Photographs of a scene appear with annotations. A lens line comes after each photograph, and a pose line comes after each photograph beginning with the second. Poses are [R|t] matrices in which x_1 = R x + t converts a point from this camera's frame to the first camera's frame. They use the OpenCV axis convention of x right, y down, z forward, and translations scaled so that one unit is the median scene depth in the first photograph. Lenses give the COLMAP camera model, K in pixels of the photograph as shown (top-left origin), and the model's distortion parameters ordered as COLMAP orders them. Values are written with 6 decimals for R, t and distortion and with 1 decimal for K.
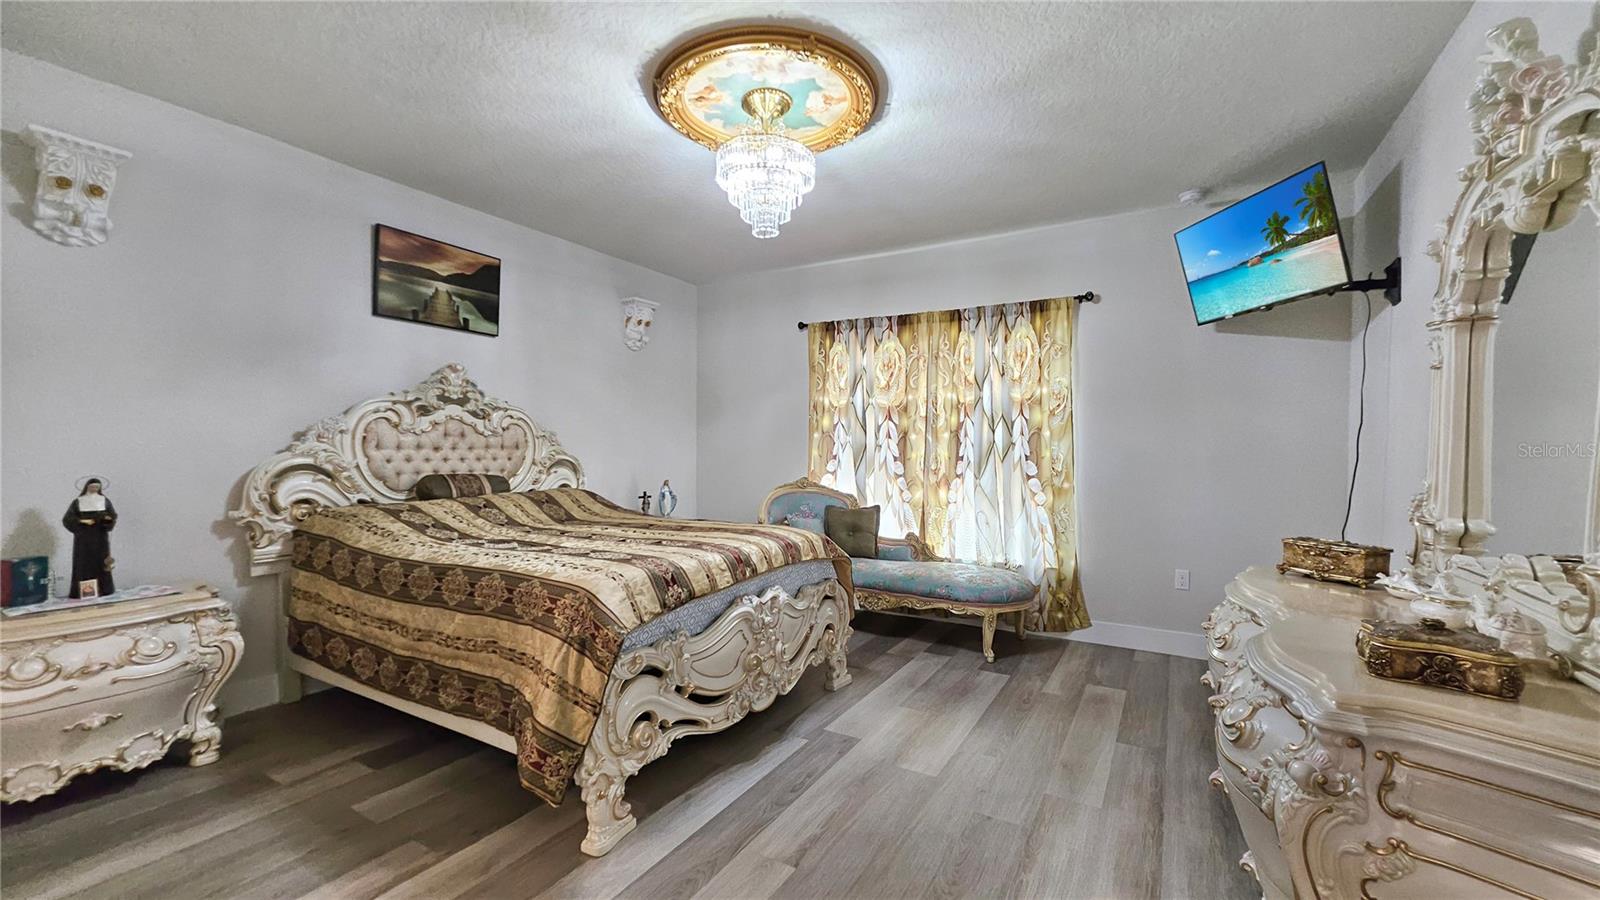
lens RADIAL K [[649.2, 0, 803.4], [0, 649.2, 462.3], [0, 0, 1]] dist [0.000807, -0.000456]
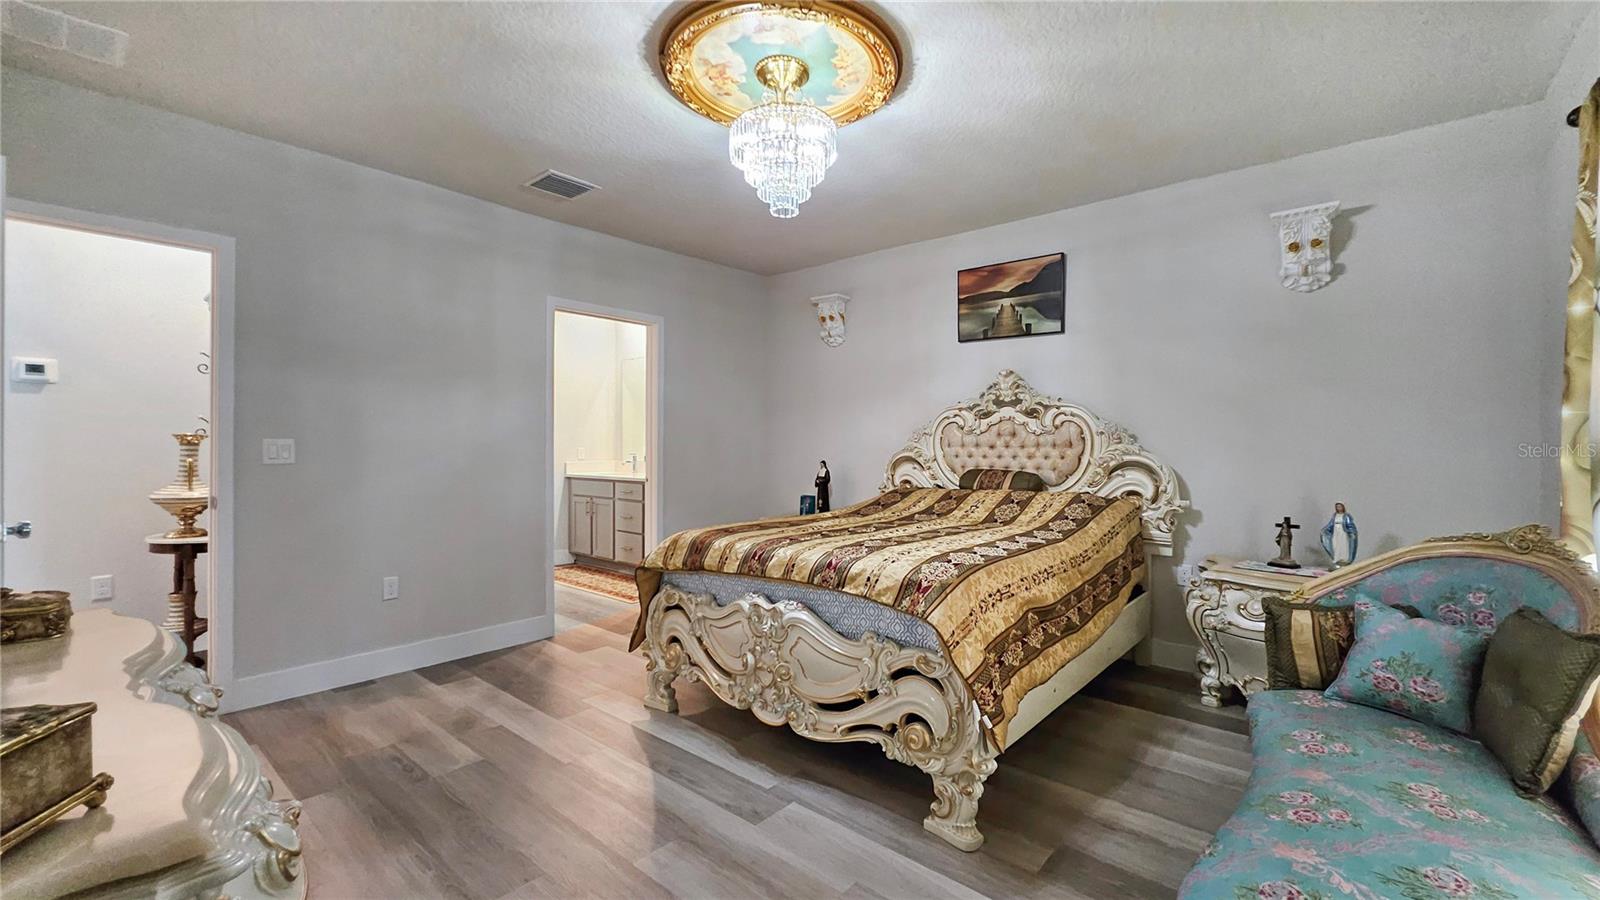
lens RADIAL K [[645.2, 0, 800.0], [0, 645.2, 450.0], [0, 0, 1]] dist [0.008167, -0.003237]
pose [[-0.183435, 0.005561, -0.983016, 0.601071], [-0.026404, 0.999595, 0.010582, -0.018067], [0.982677, 0.027896, -0.183213, 0.858166]]
